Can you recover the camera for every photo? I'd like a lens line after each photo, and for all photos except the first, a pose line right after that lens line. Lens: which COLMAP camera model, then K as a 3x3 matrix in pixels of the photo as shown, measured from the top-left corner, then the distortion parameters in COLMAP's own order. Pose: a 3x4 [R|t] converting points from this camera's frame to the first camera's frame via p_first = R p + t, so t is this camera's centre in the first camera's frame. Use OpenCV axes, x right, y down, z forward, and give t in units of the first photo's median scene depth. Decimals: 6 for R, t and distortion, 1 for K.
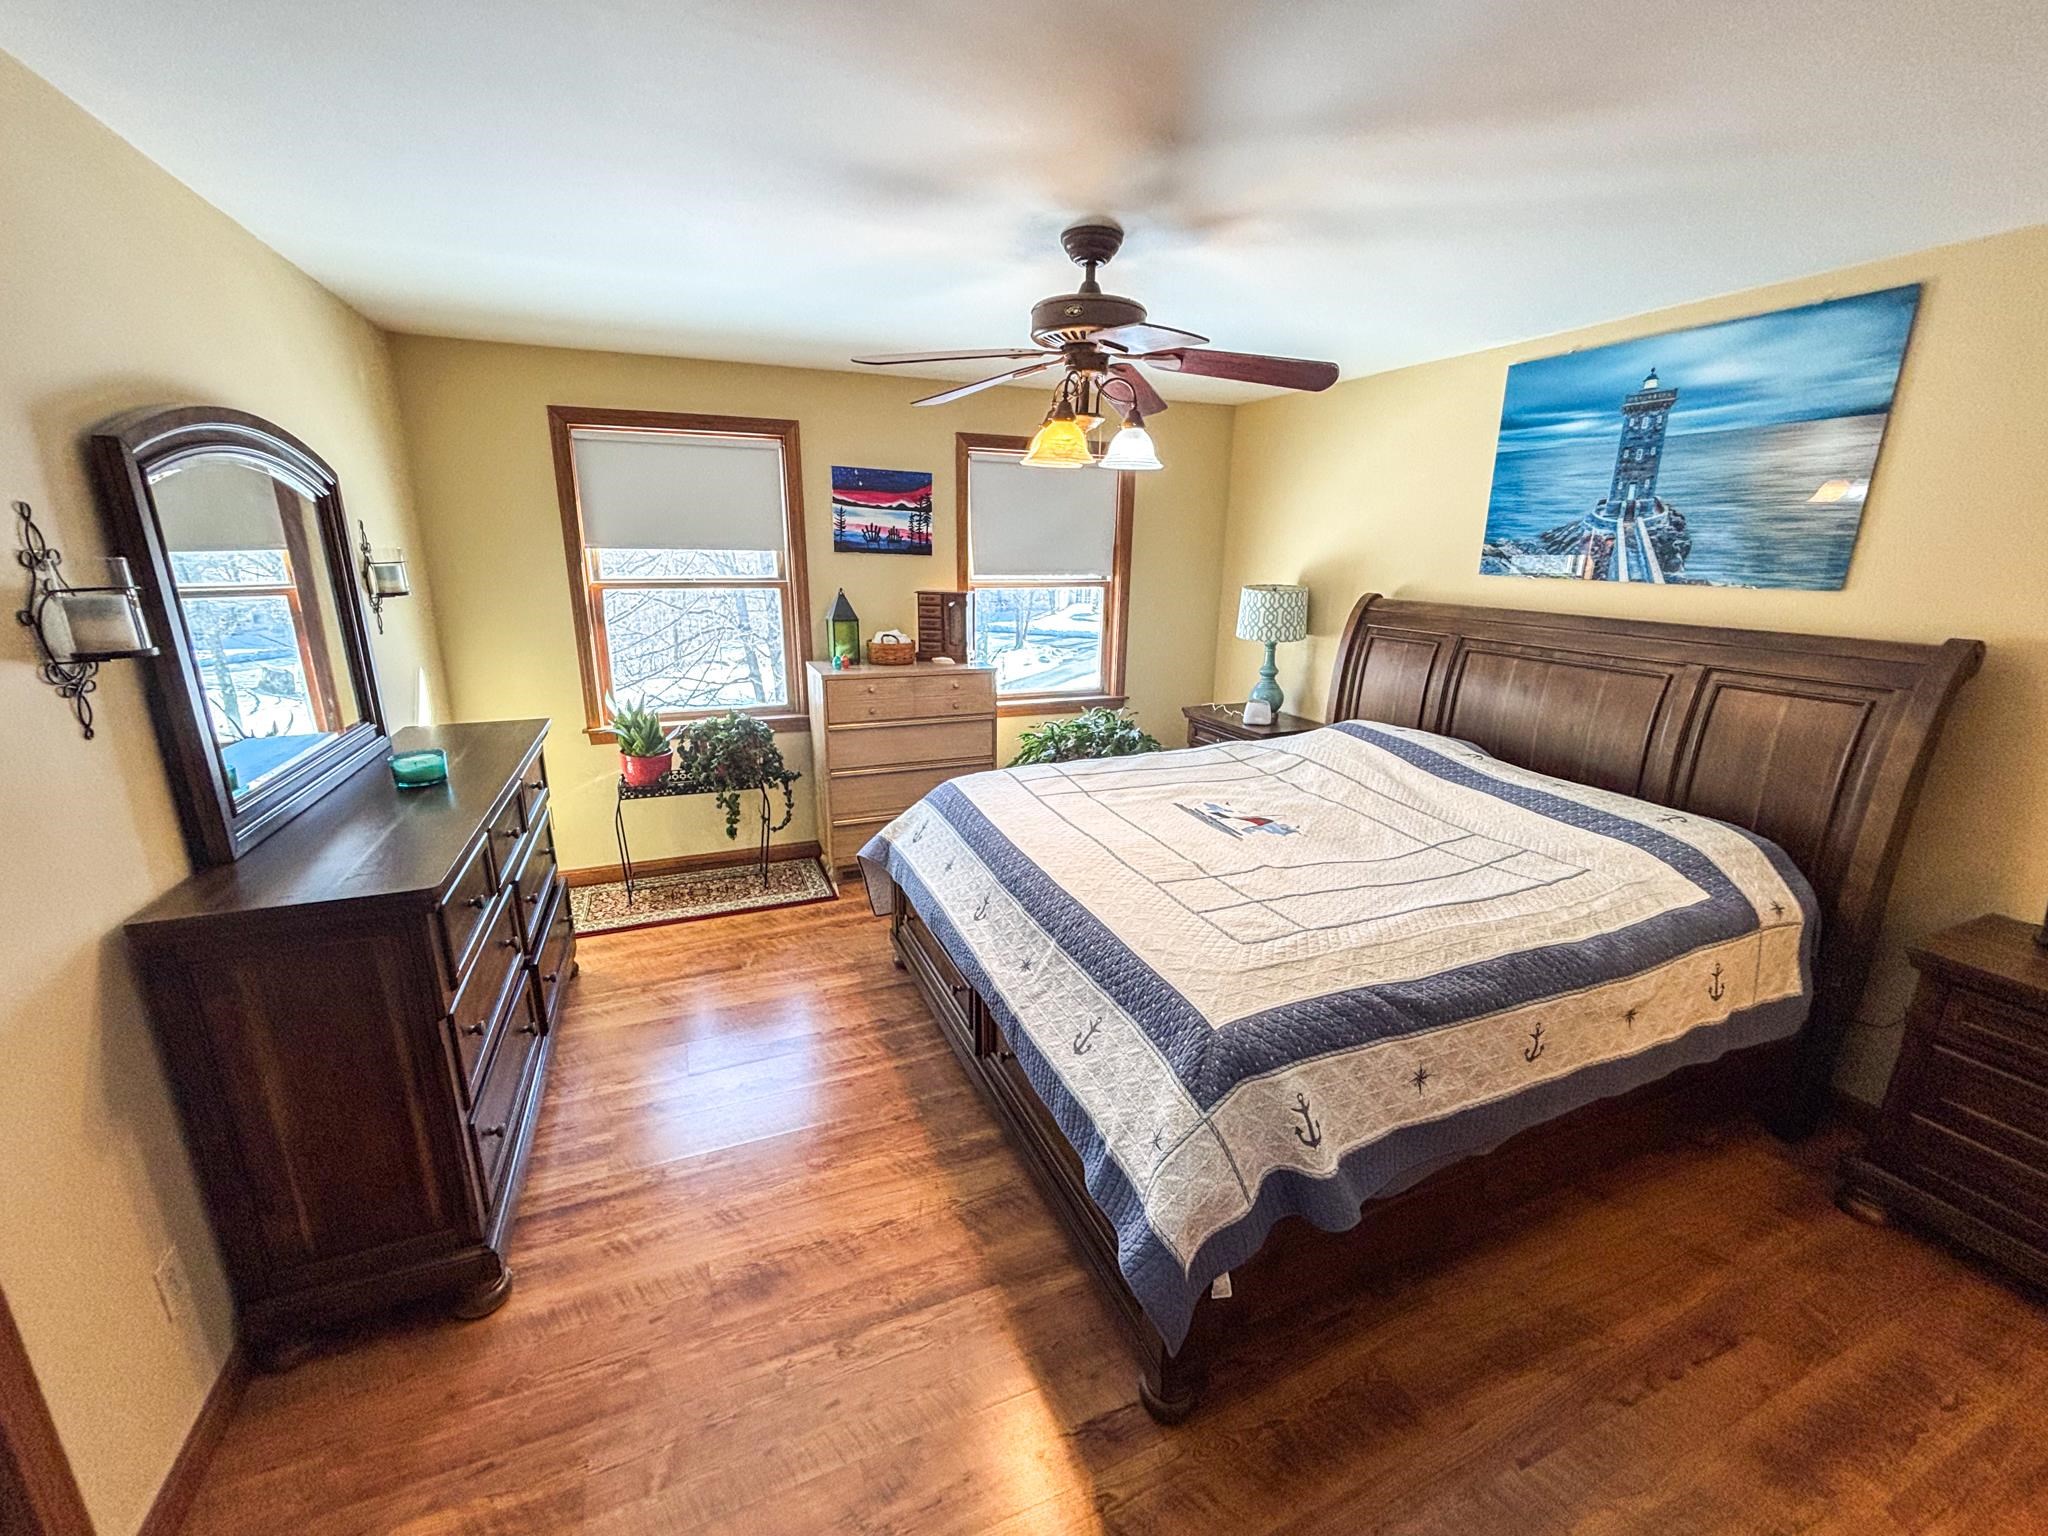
lens RADIAL K [[835.8, 0, 1012.5], [0, 835.8, 779.1], [0, 0, 1]] dist [0.001434, 0.000164]
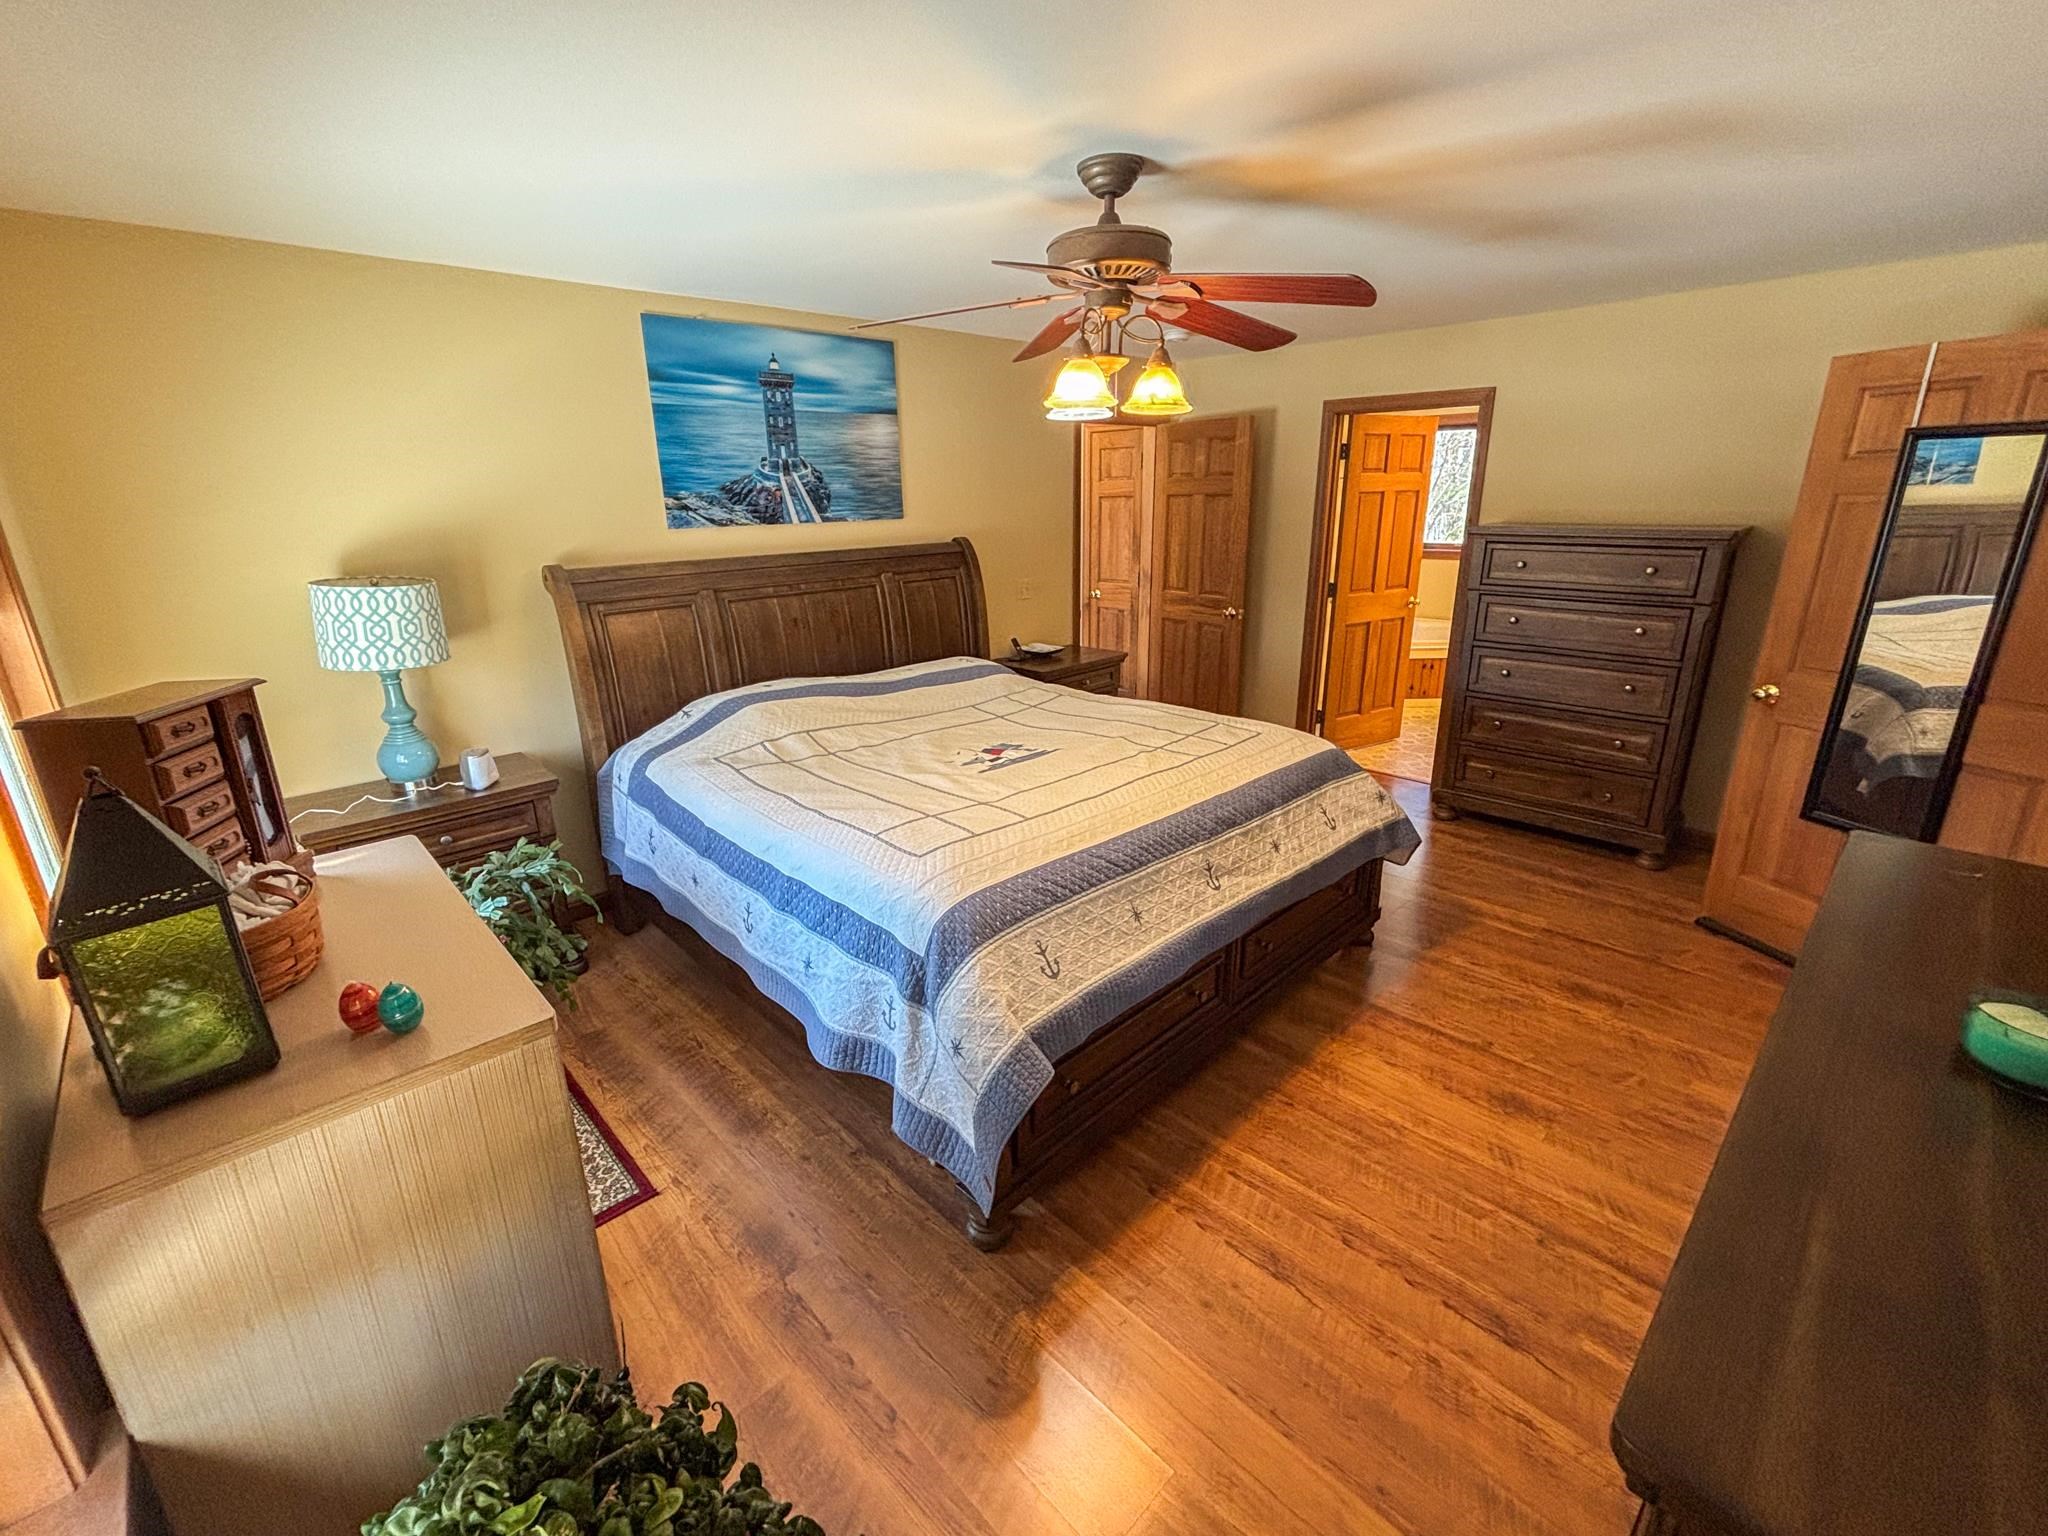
lens RADIAL K [[874.5, 0, 1024.0], [0, 874.5, 768.0], [0, 0, 1]] dist [-0.001149, 0.000003]
pose [[-0.377855, -0.286210, 0.880517, -0.696300], [0.271570, 0.874930, 0.400932, -0.360360], [-0.885141, 0.390617, -0.252871, 1.211239]]
